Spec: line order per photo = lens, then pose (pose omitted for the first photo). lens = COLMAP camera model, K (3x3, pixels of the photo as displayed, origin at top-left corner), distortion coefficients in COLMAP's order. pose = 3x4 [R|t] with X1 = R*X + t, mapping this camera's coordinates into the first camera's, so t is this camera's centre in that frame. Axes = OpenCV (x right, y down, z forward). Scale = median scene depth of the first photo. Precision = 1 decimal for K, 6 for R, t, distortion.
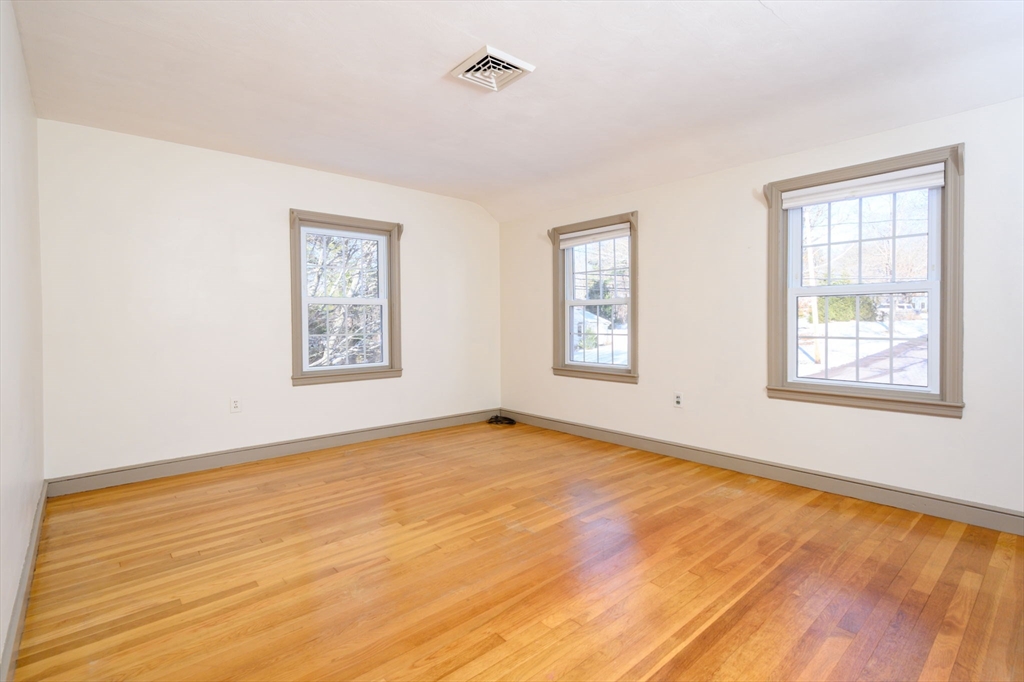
lens RADIAL K [[525.7, 0, 542.4], [0, 525.7, 330.5], [0, 0, 1]] dist [0.001177, 0.000713]
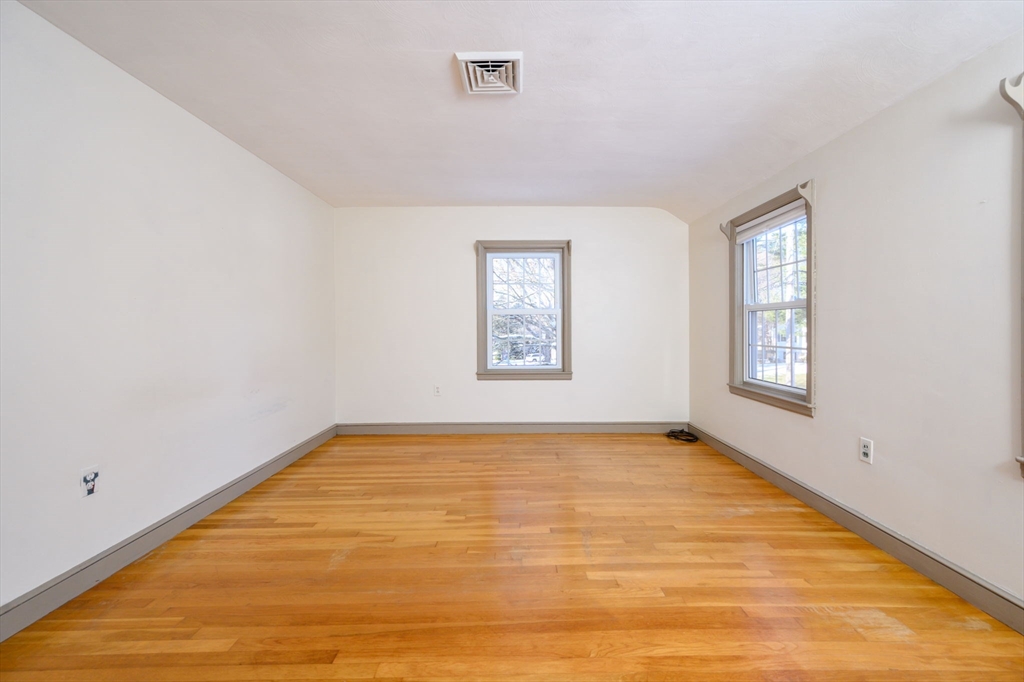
lens RADIAL K [[445.2, 0, 515.3], [0, 445.2, 329.4], [0, 0, 1]] dist [0.000330, -0.000080]
pose [[0.715449, 0.005927, -0.698640, 0.400838], [-0.014195, 0.999881, -0.006053, -0.013235], [0.698521, 0.014248, 0.715448, 0.346647]]
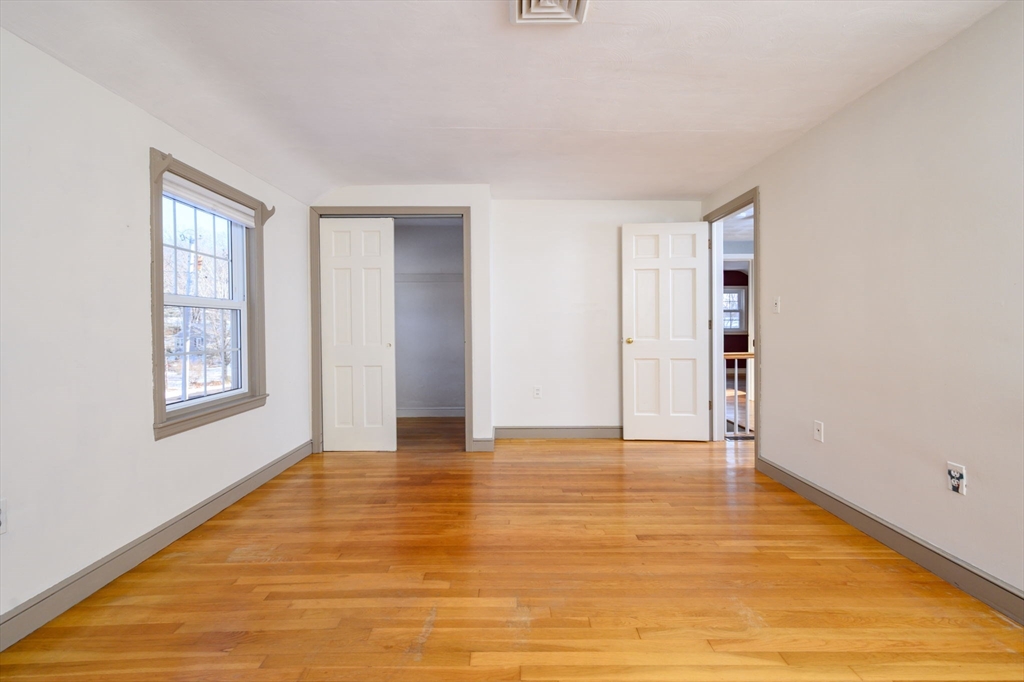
lens RADIAL K [[418.1, 0, 520.8], [0, 418.1, 330.0], [0, 0, 1]] dist [-0.000636, -0.000122]
pose [[-0.731477, 0.006747, 0.681832, -0.360133], [0.025829, 0.999508, 0.017819, -0.024706], [-0.681376, 0.030645, -0.731292, 1.143241]]
